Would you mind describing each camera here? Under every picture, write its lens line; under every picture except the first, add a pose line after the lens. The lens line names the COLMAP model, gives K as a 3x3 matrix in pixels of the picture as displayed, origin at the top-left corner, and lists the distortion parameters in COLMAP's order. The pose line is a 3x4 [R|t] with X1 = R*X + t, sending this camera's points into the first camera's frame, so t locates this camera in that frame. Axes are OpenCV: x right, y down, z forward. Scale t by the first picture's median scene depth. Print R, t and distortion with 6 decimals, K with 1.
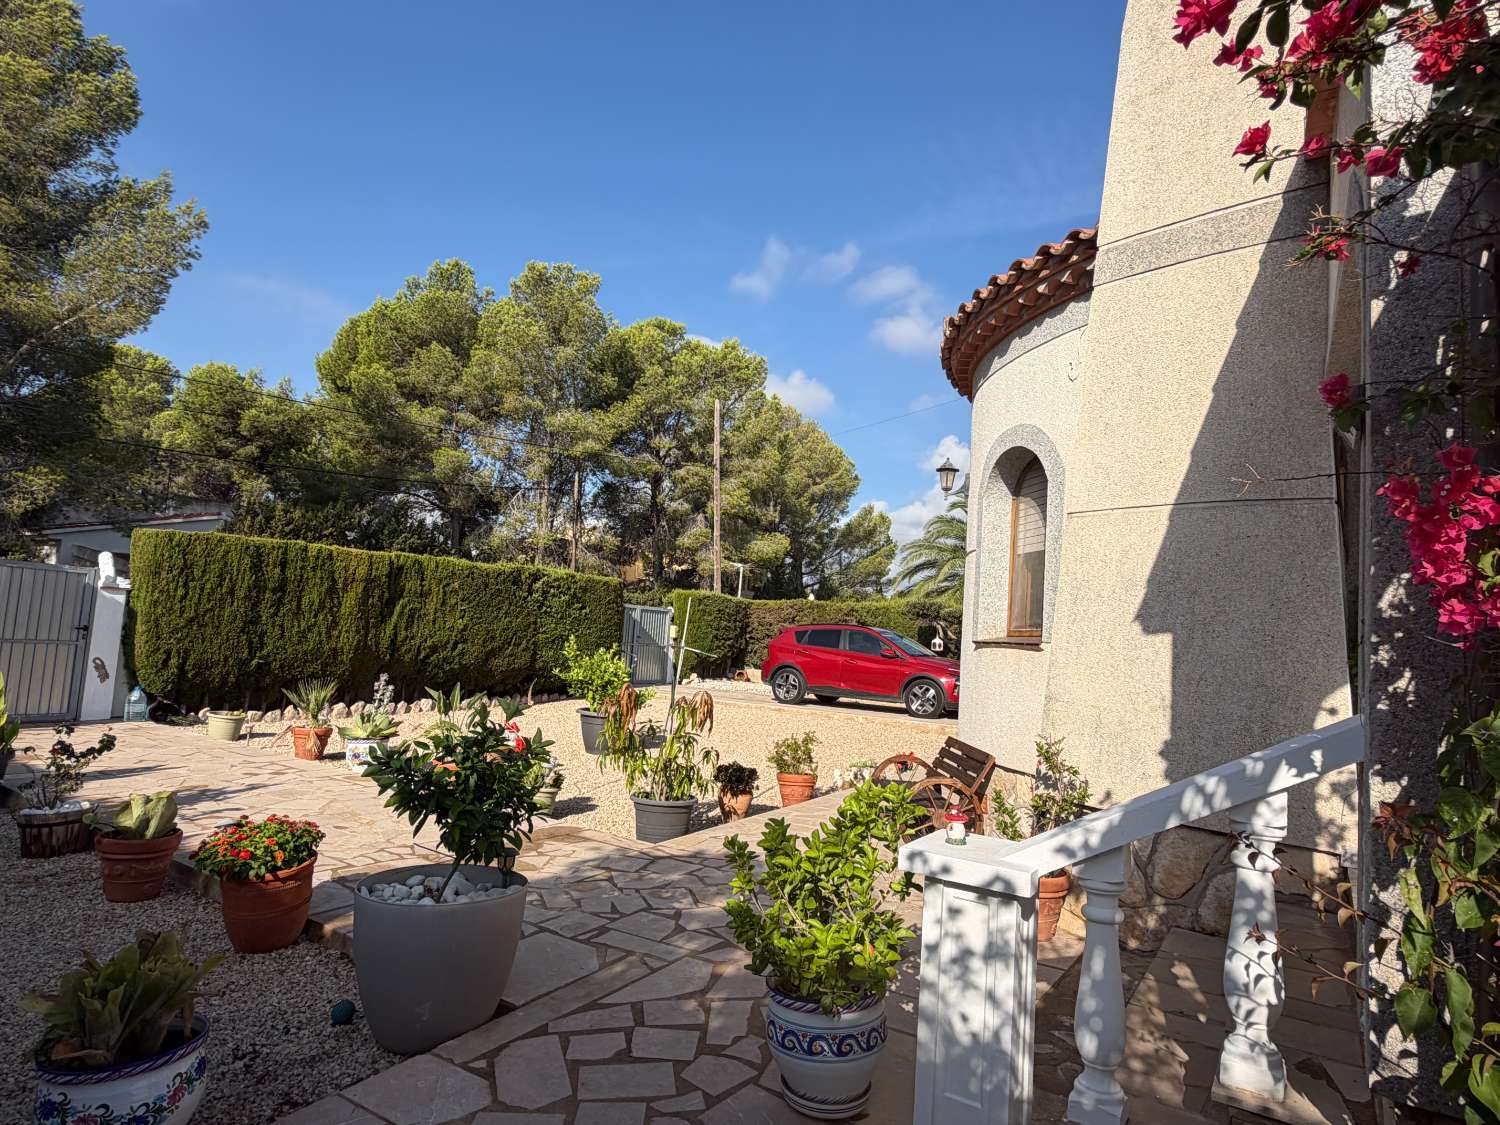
lens RADIAL K [[846.2, 0, 750.0], [0, 846.2, 562.5], [0, 0, 1]] dist [-0.001198, 0.001445]
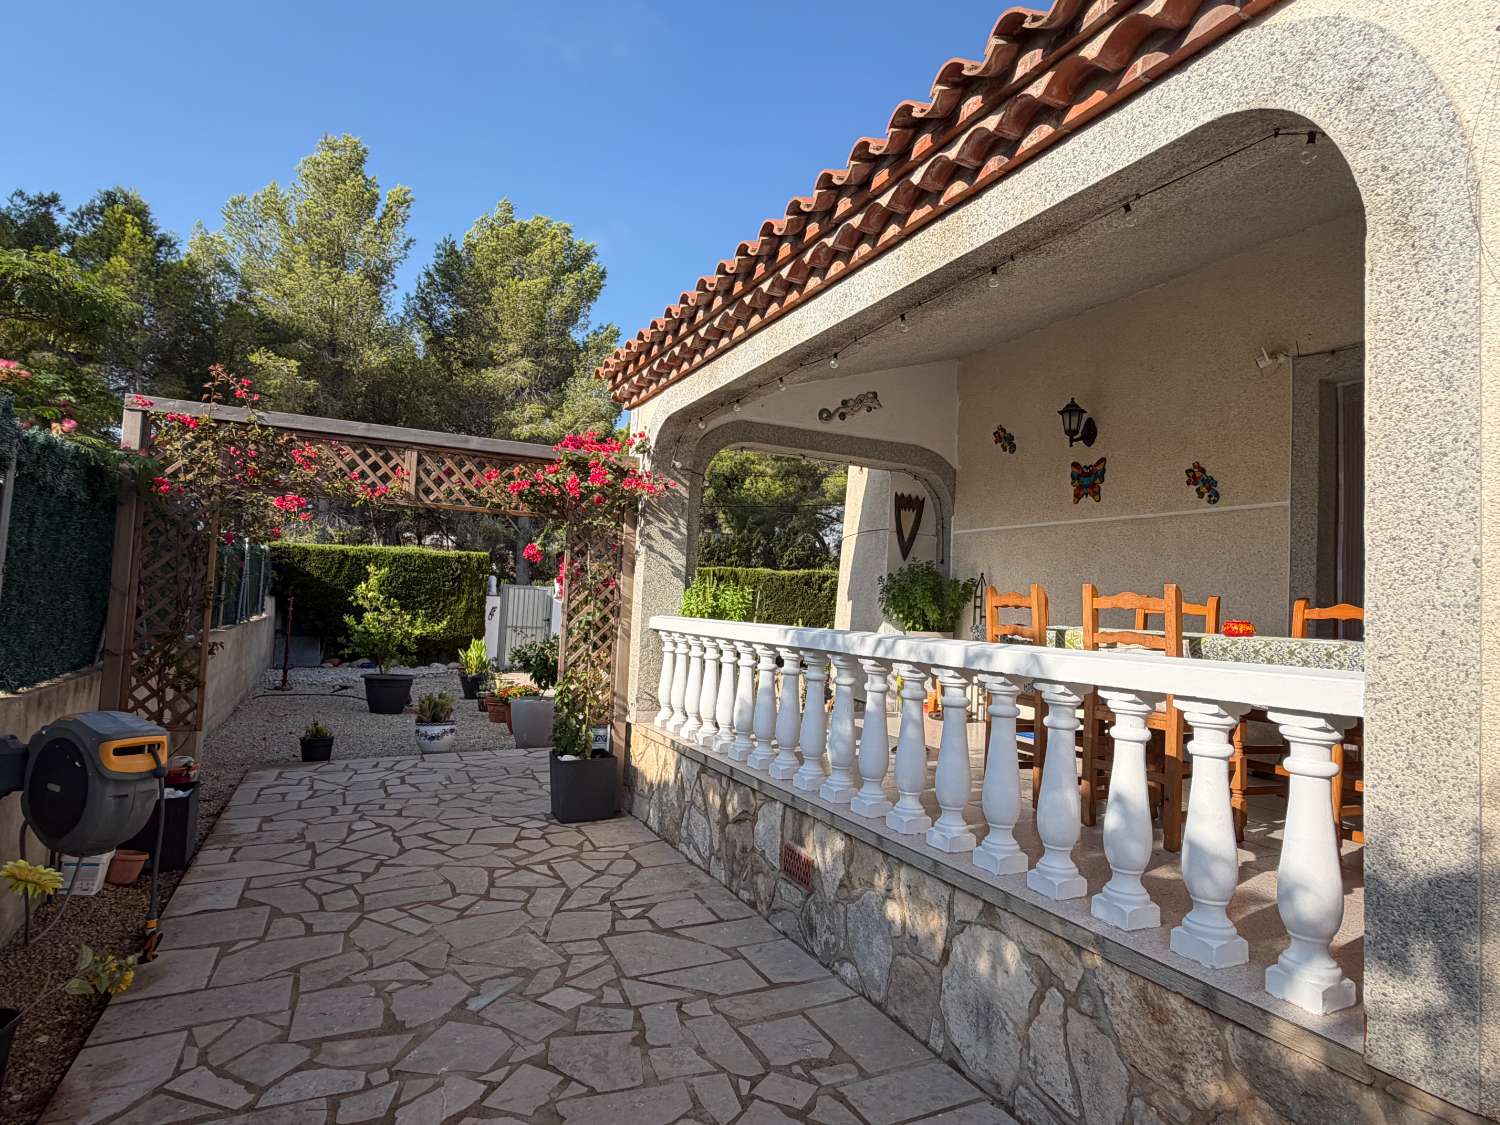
lens RADIAL K [[846.2, 0, 750.0], [0, 846.2, 562.5], [0, 0, 1]] dist [-0.001198, 0.001445]
pose [[0.846544, -0.057134, -0.529244, 0.285159], [0.059137, 0.998163, -0.013163, 0.001783], [0.529024, -0.020155, 0.848367, -0.163269]]
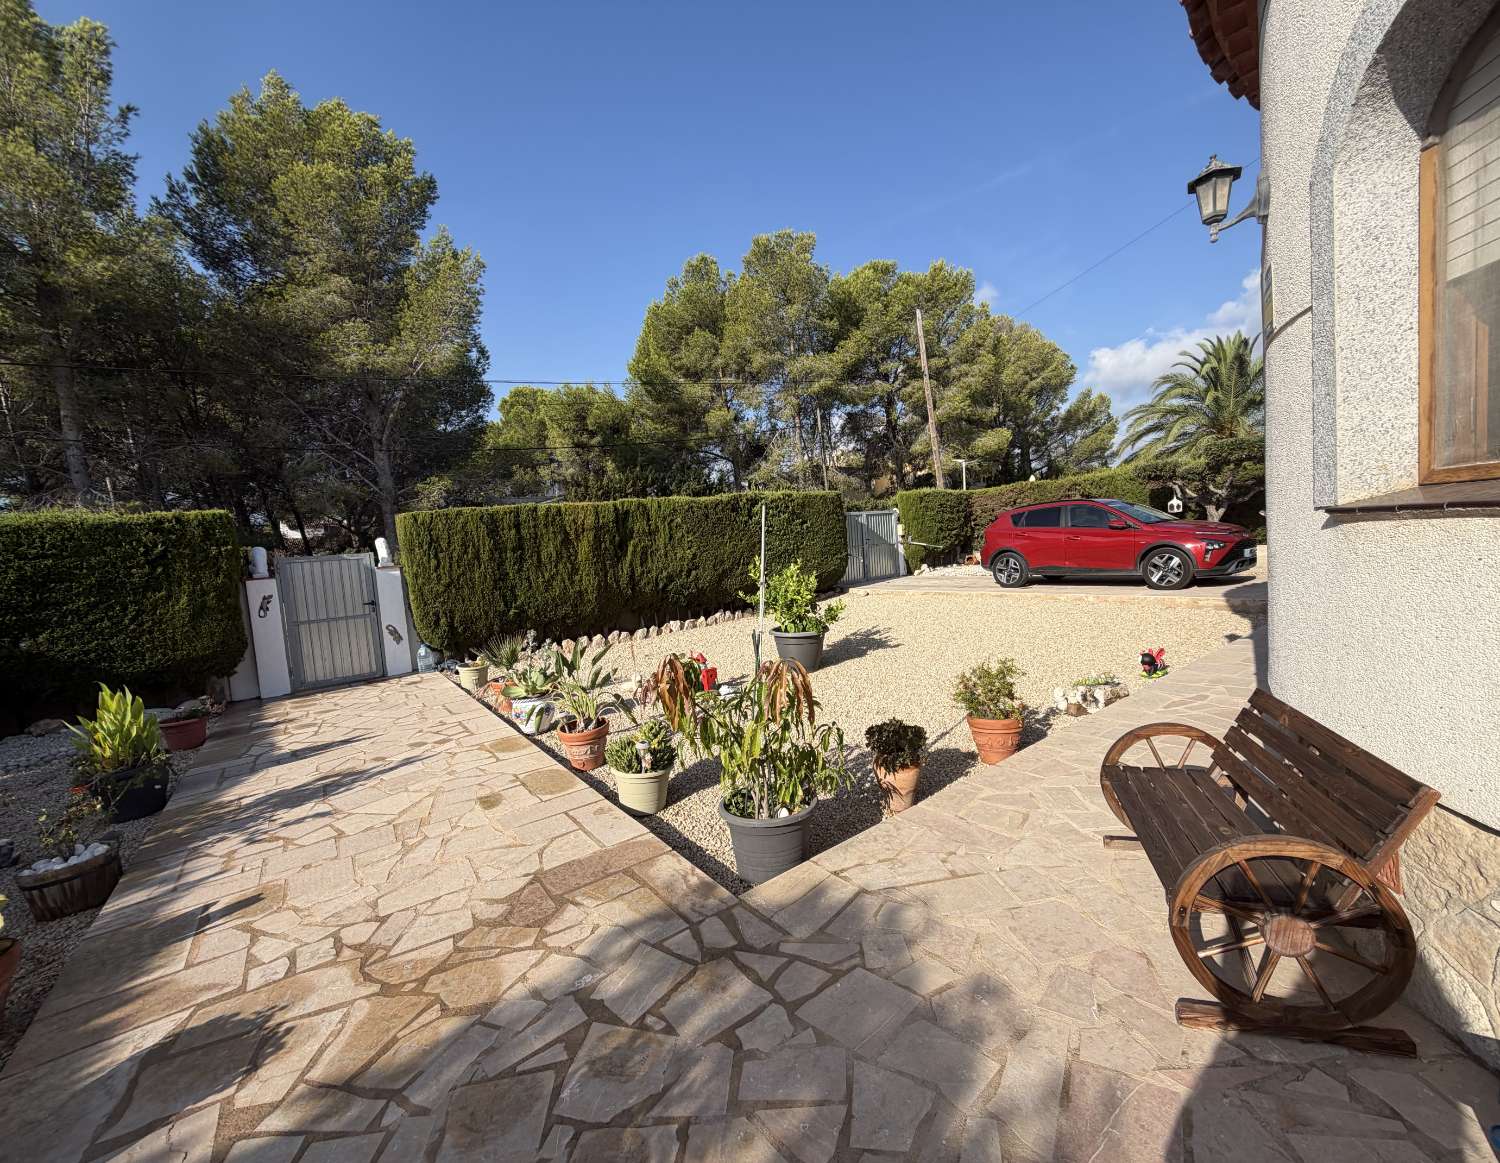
lens RADIAL K [[619.5, 0, 777.2], [0, 619.5, 583.0], [0, 0, 1]] dist [-0.000550, -0.000122]
pose [[0.933349, -0.109547, -0.341847, 0.031377], [0.164892, 0.976721, 0.137210, 0.012042], [0.318858, -0.184432, 0.929685, 0.186509]]
